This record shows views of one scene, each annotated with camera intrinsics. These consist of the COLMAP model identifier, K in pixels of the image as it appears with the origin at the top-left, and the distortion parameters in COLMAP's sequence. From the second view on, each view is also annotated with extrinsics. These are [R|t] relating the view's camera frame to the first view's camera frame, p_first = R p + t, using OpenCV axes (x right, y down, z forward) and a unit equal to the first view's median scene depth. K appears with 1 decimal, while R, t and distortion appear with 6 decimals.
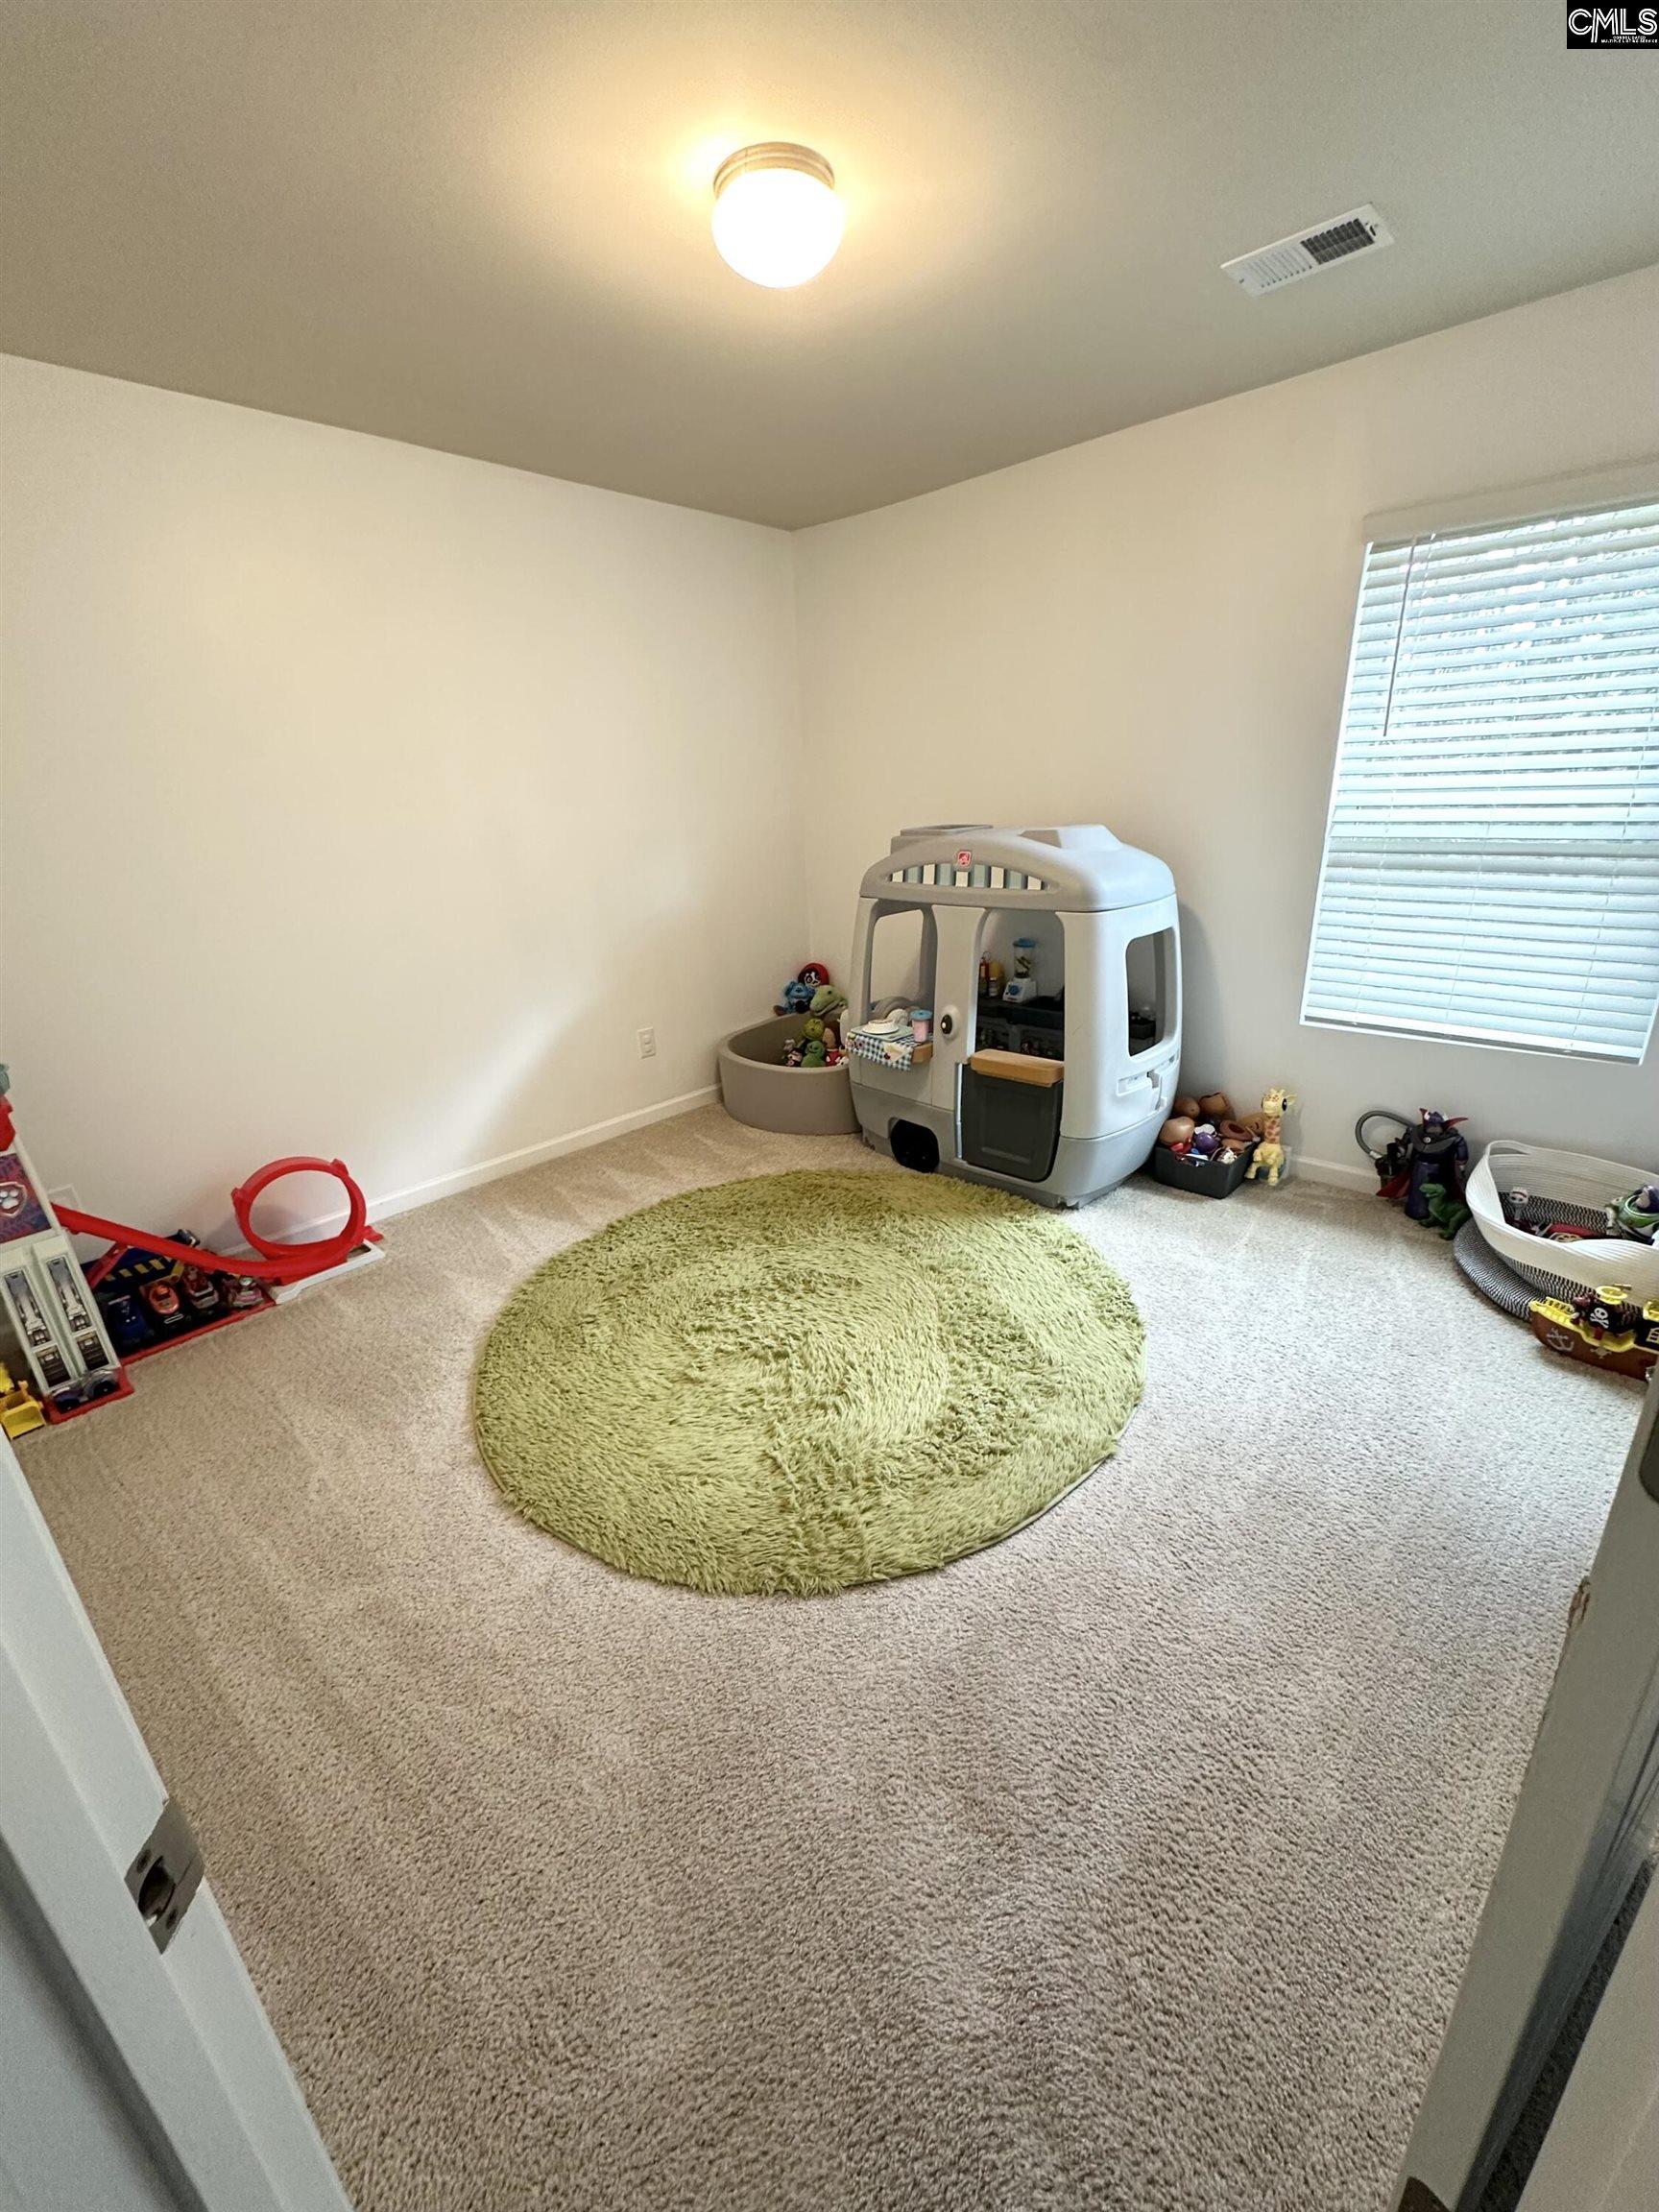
lens RADIAL K [[884.1, 0, 832.2], [0, 884.1, 1100.7], [0, 0, 1]] dist [0.001715, 0.000093]
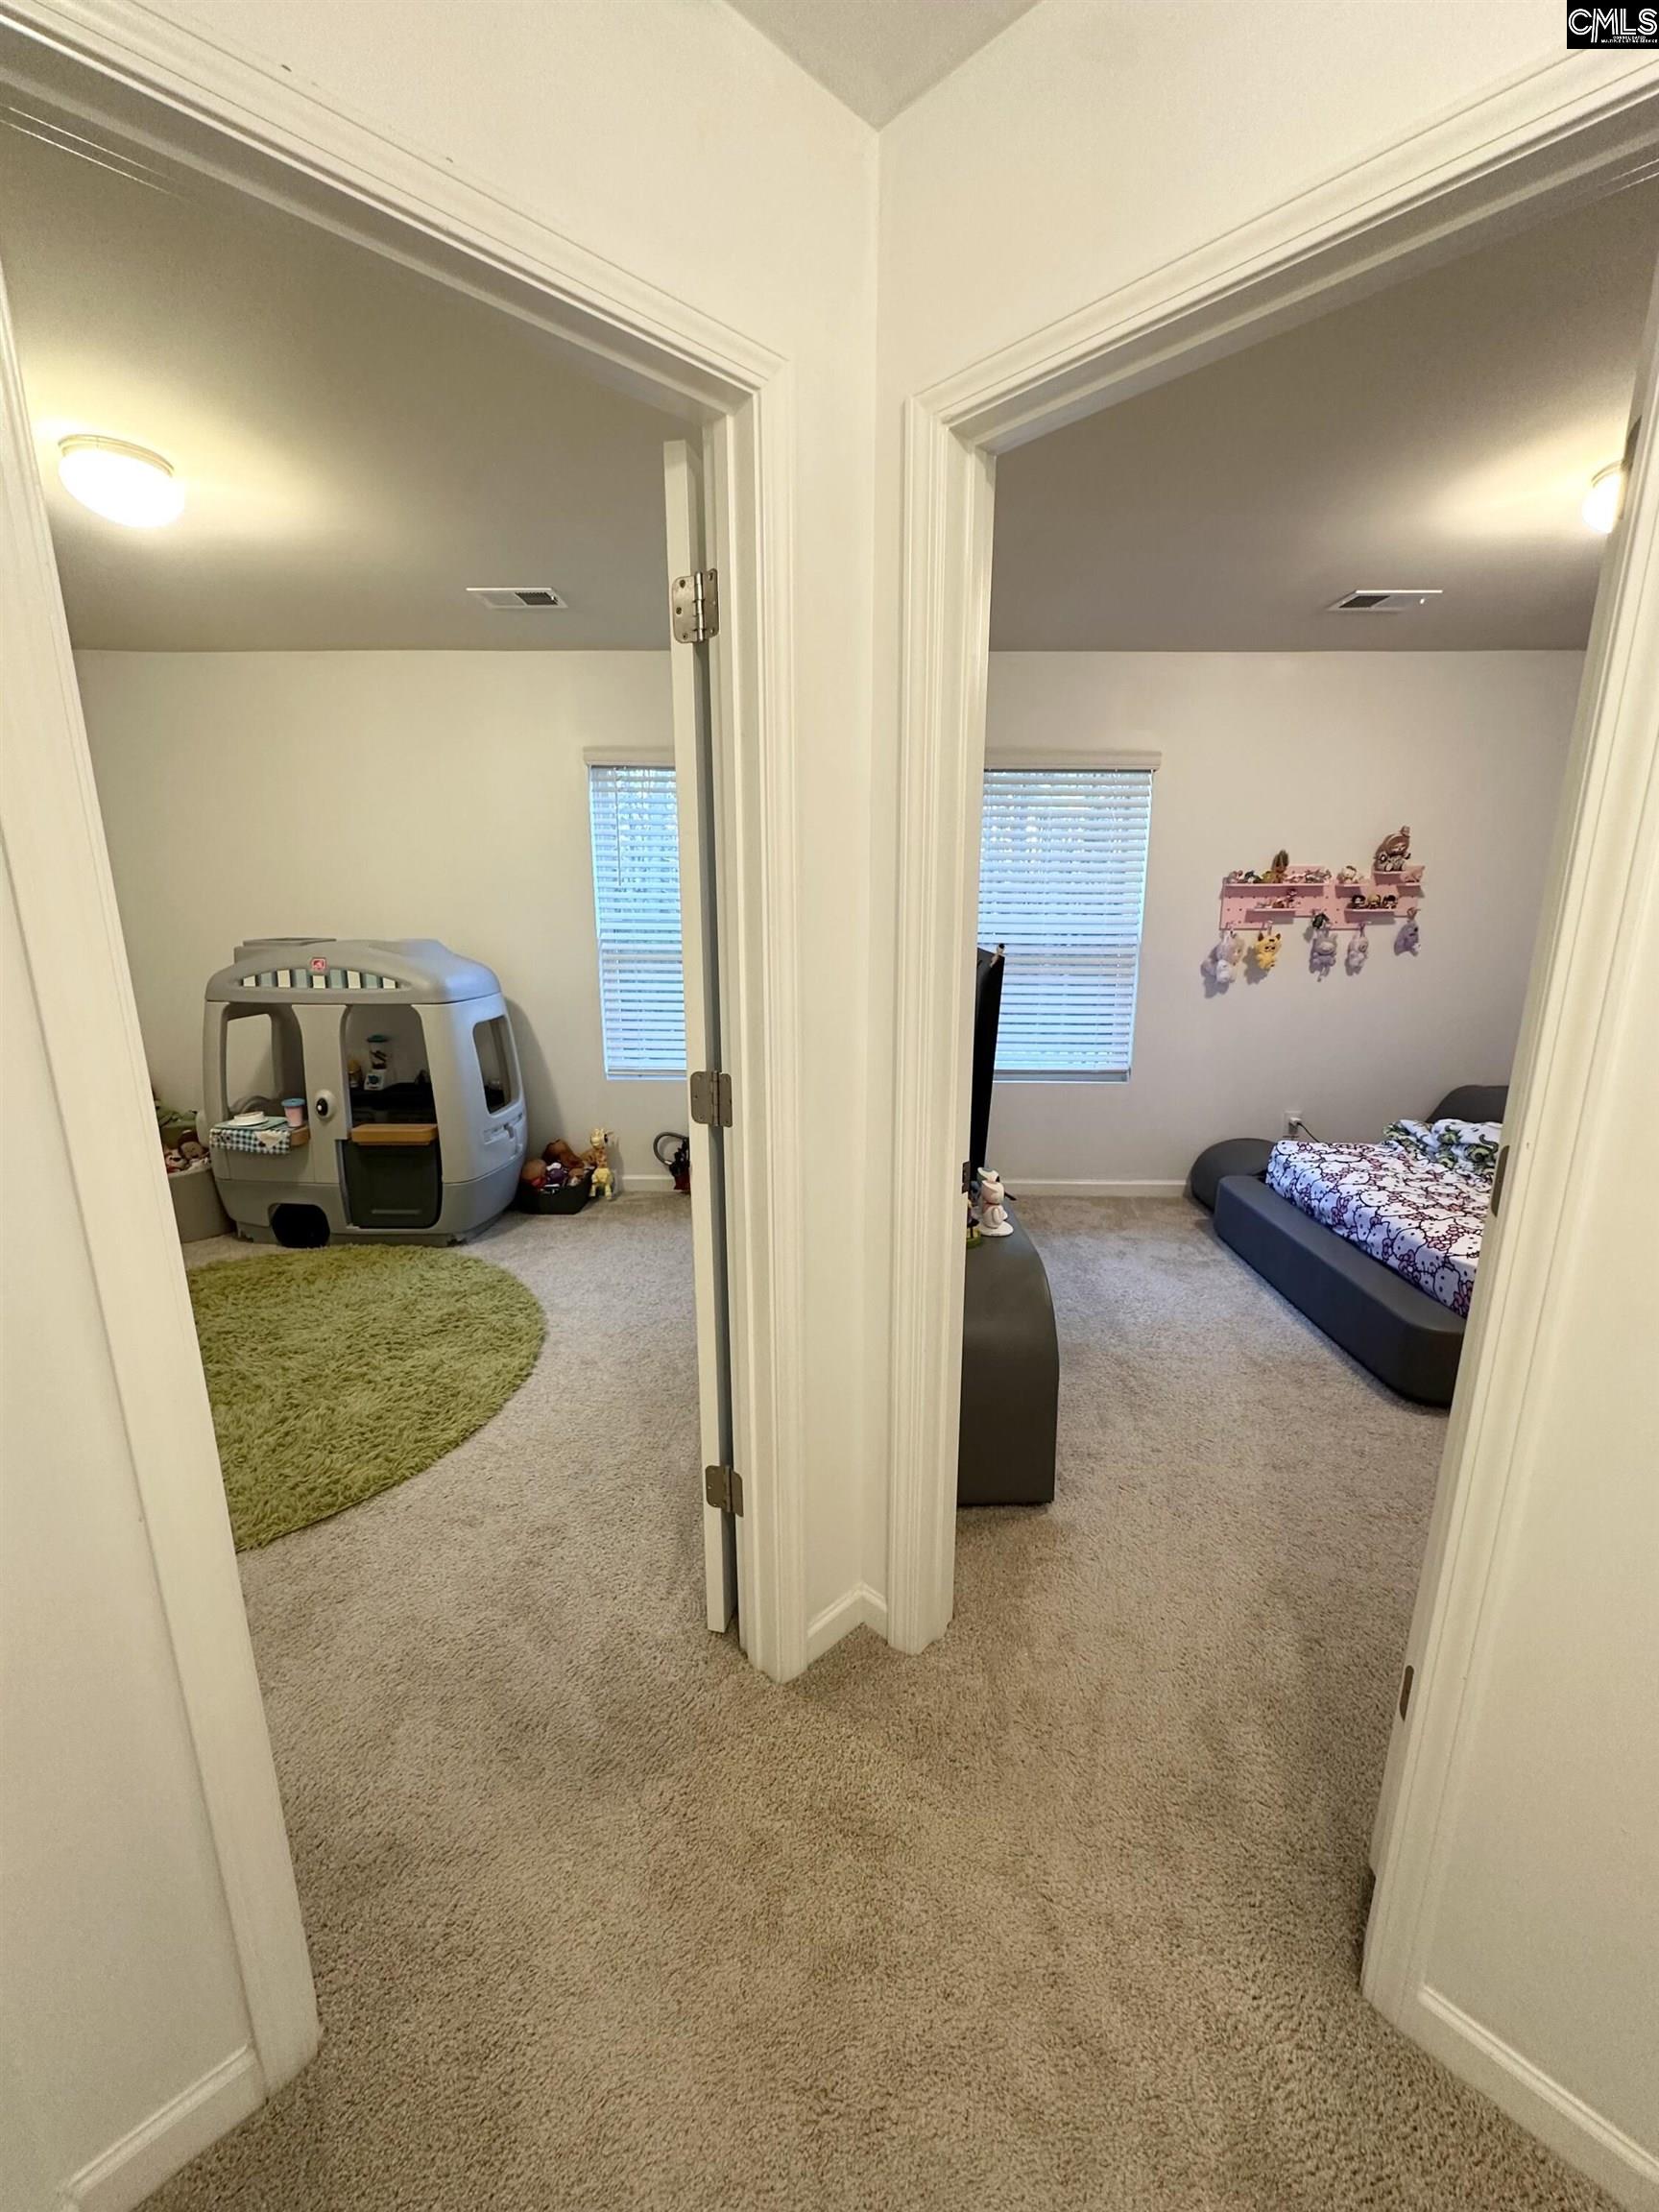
lens RADIAL K [[884.1, 0, 829.2], [0, 884.1, 1104.8], [0, 0, 1]] dist [0.001715, 0.000093]
pose [[0.747573, -0.106136, 0.655645, -0.125085], [0.188853, 0.980371, -0.056629, 0.095826], [-0.636765, 0.166154, 0.752943, -0.265190]]
